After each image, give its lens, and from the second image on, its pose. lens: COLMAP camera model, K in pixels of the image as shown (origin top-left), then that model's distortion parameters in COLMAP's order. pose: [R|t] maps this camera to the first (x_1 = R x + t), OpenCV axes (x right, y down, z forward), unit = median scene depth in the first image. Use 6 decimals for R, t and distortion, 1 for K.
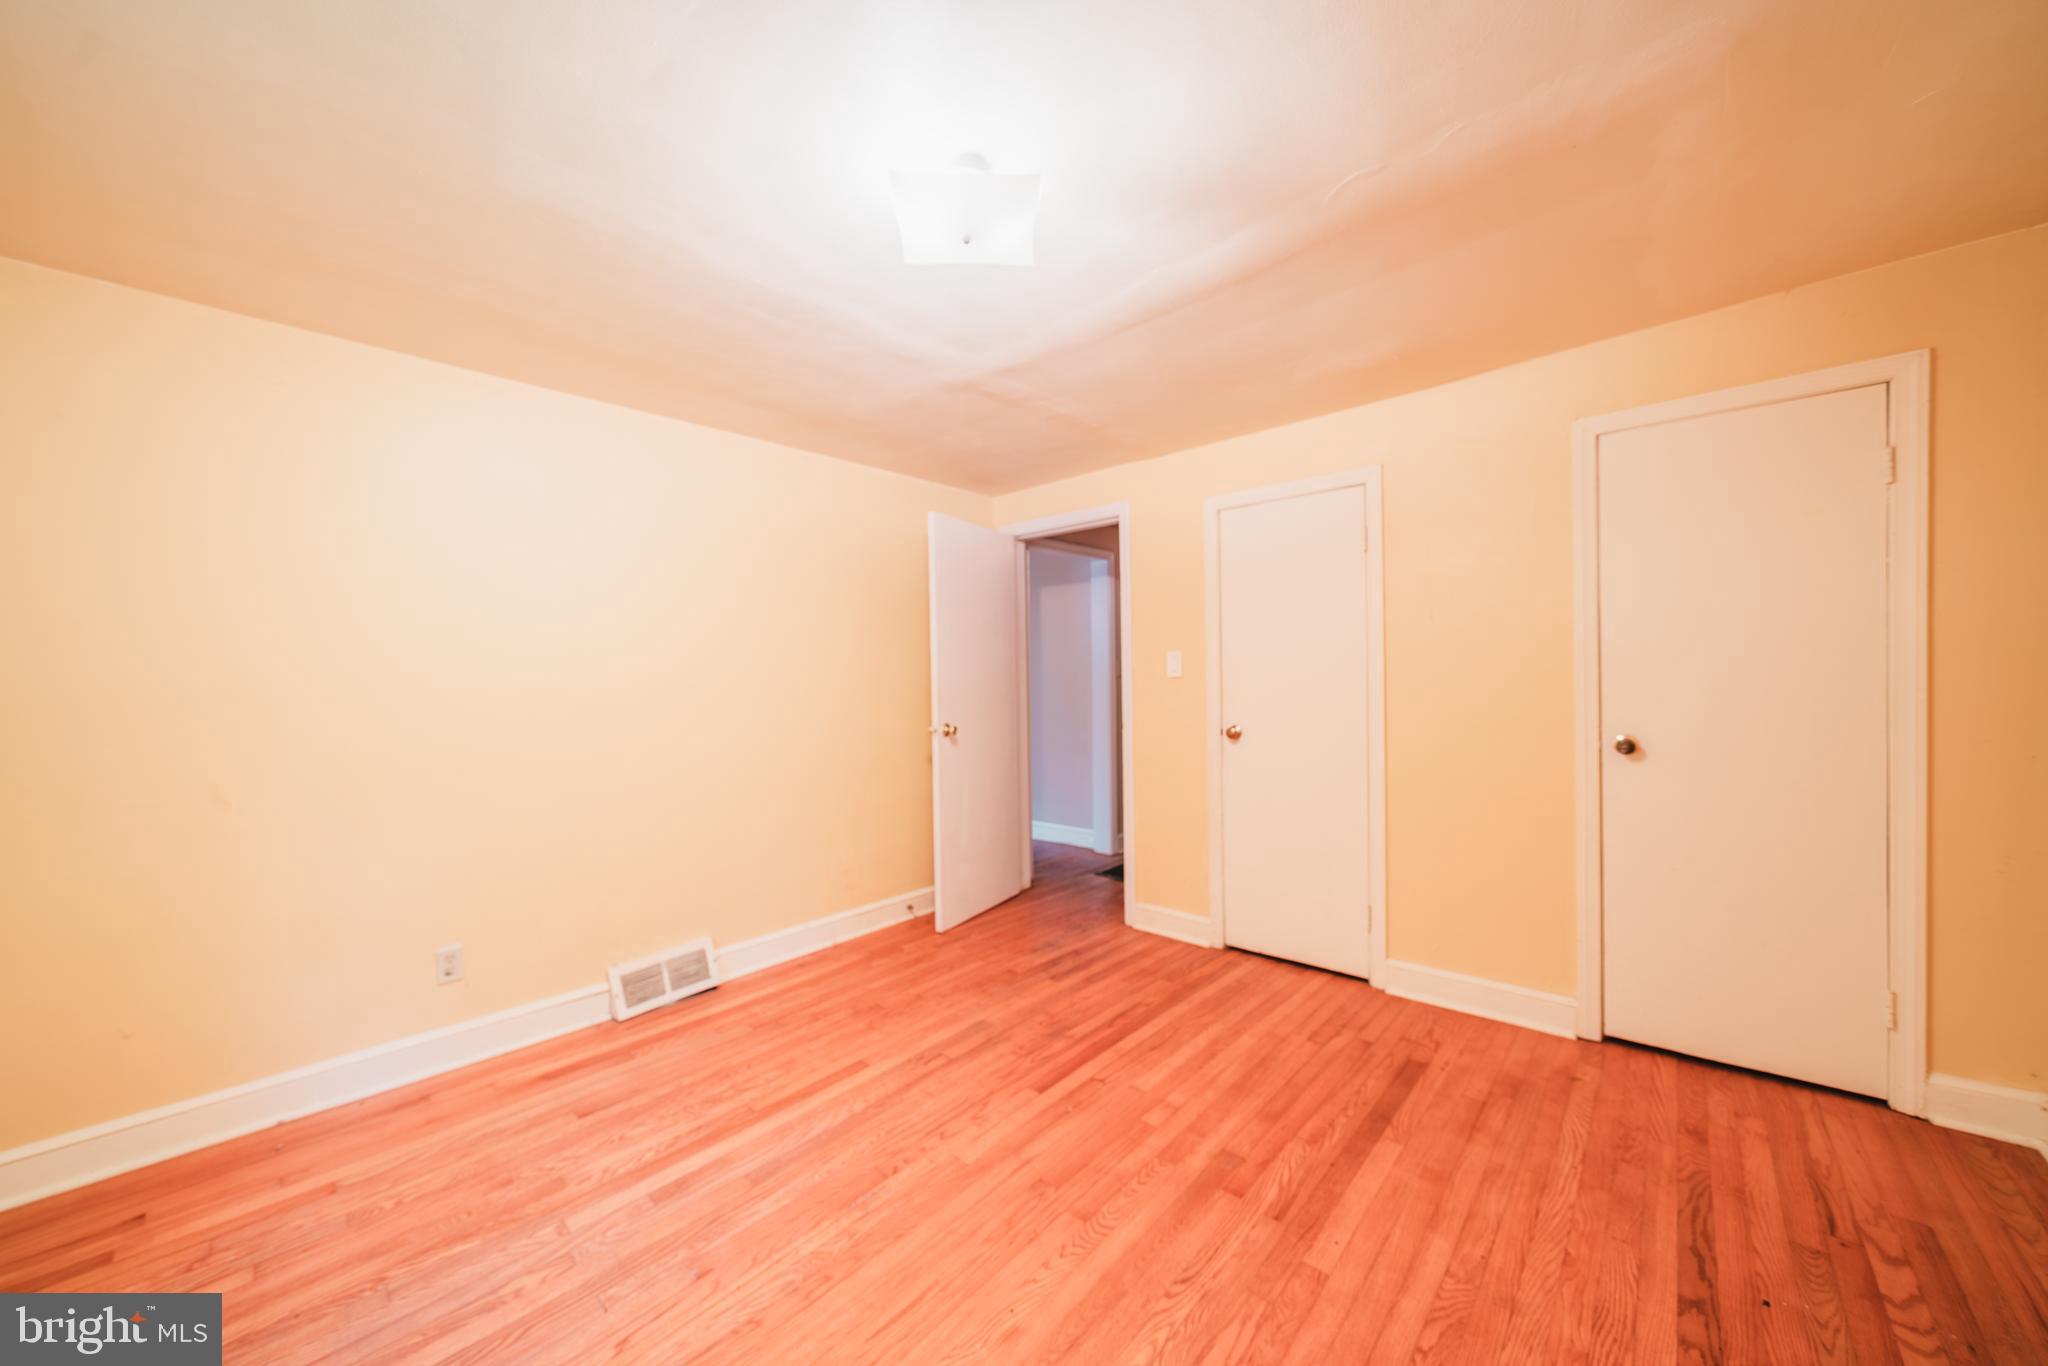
lens RADIAL K [[698.9, 0, 1010.8], [0, 698.9, 686.7], [0, 0, 1]] dist [-0.002885, -0.000298]
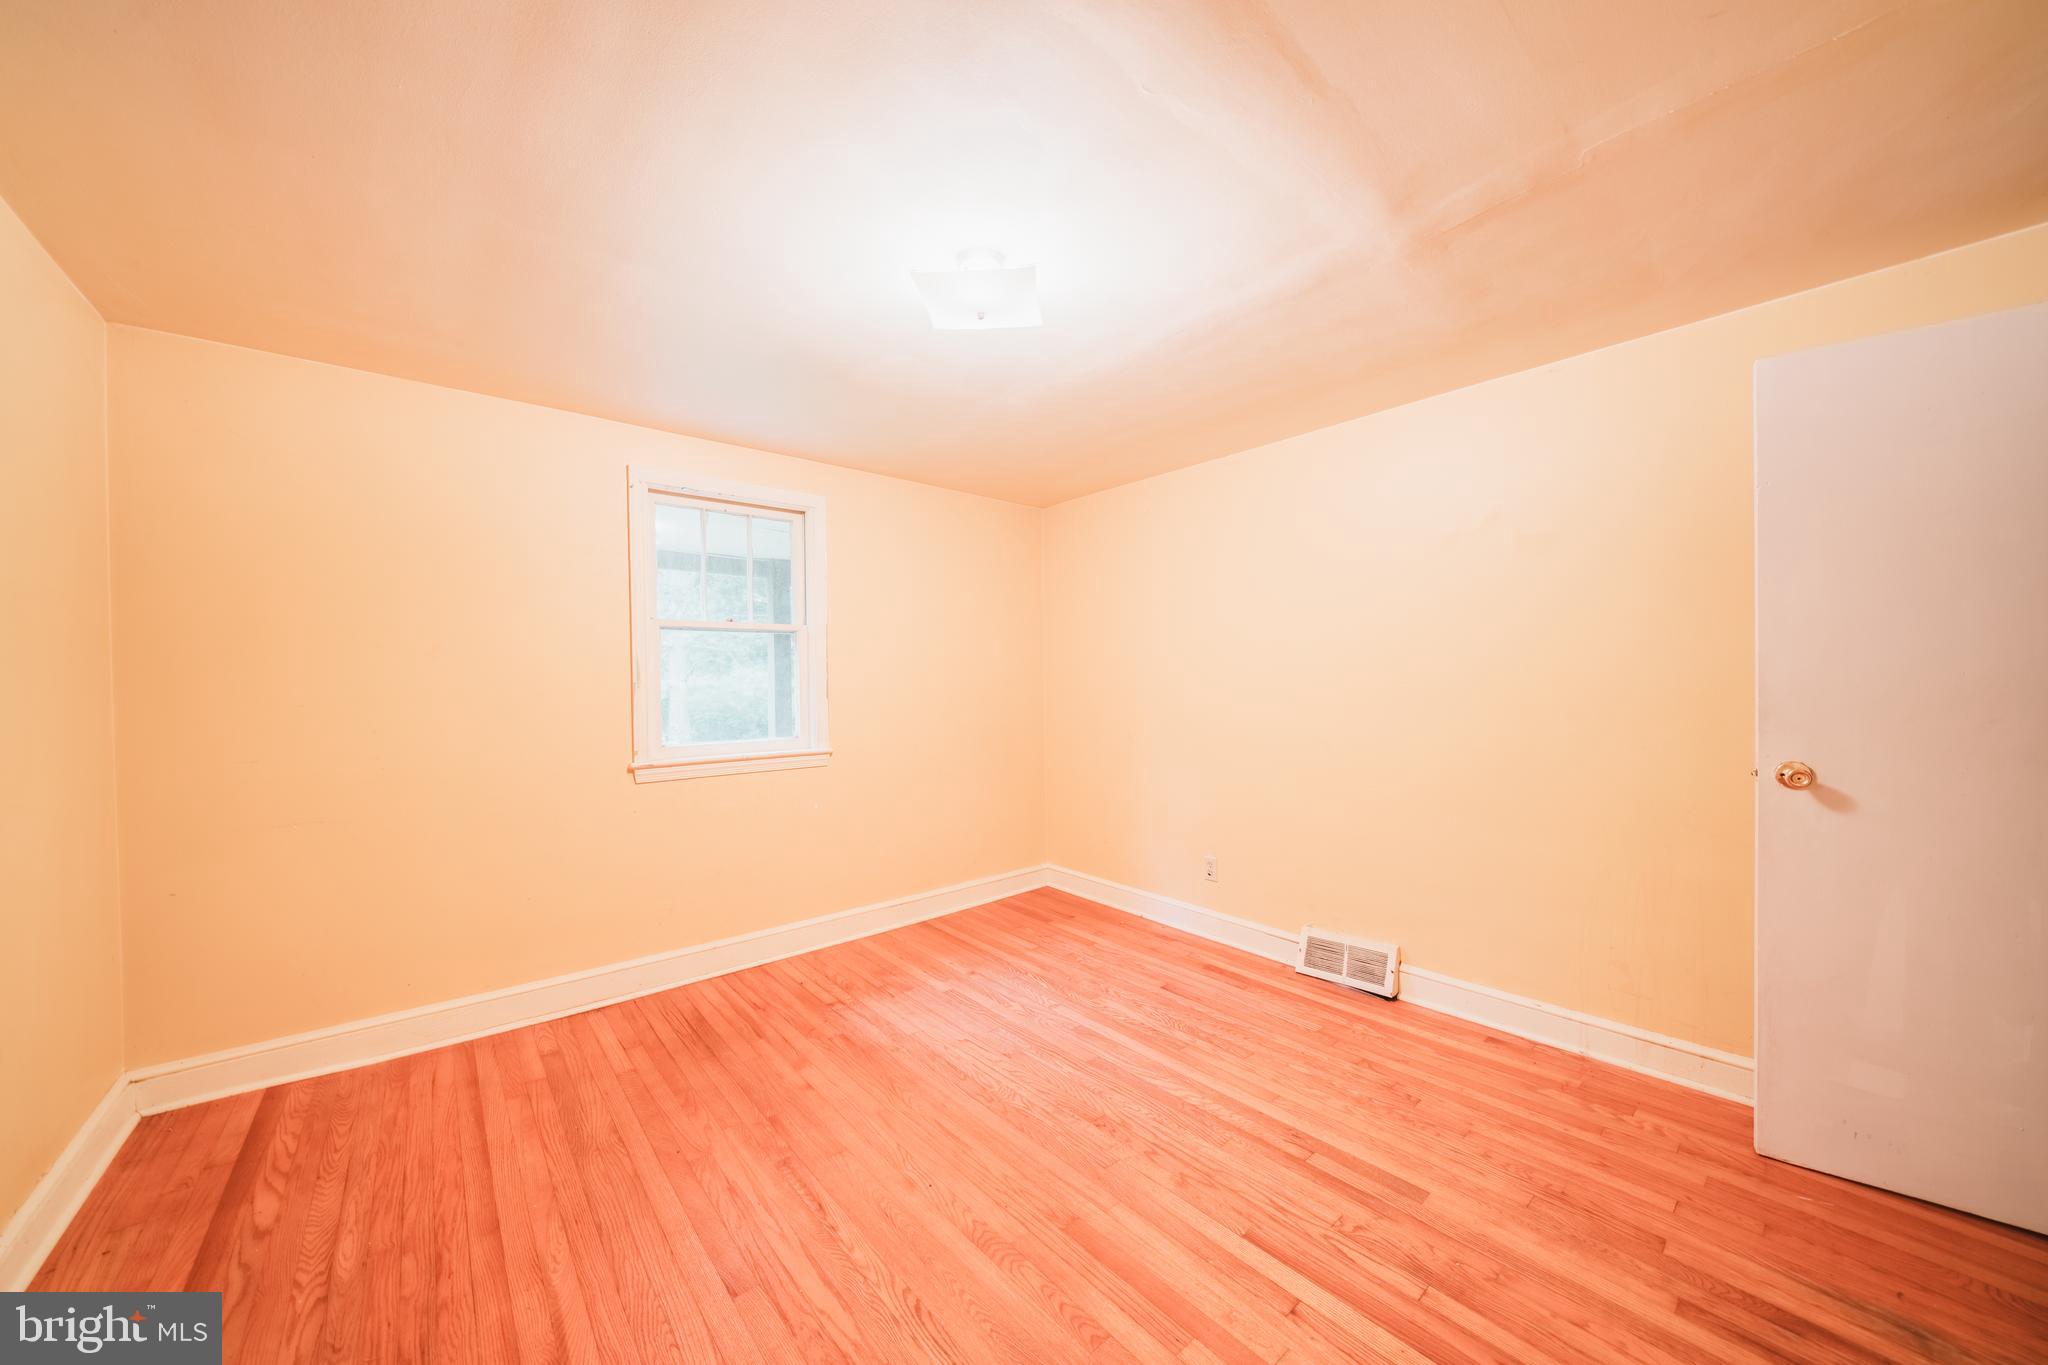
lens RADIAL K [[698.9, 0, 1010.8], [0, 698.9, 686.2], [0, 0, 1]] dist [-0.002885, -0.000298]
pose [[-0.092647, 0.026310, -0.995351, 0.701671], [0.002070, 0.999654, 0.026231, -0.026326], [0.995697, 0.000370, -0.092670, 0.722128]]
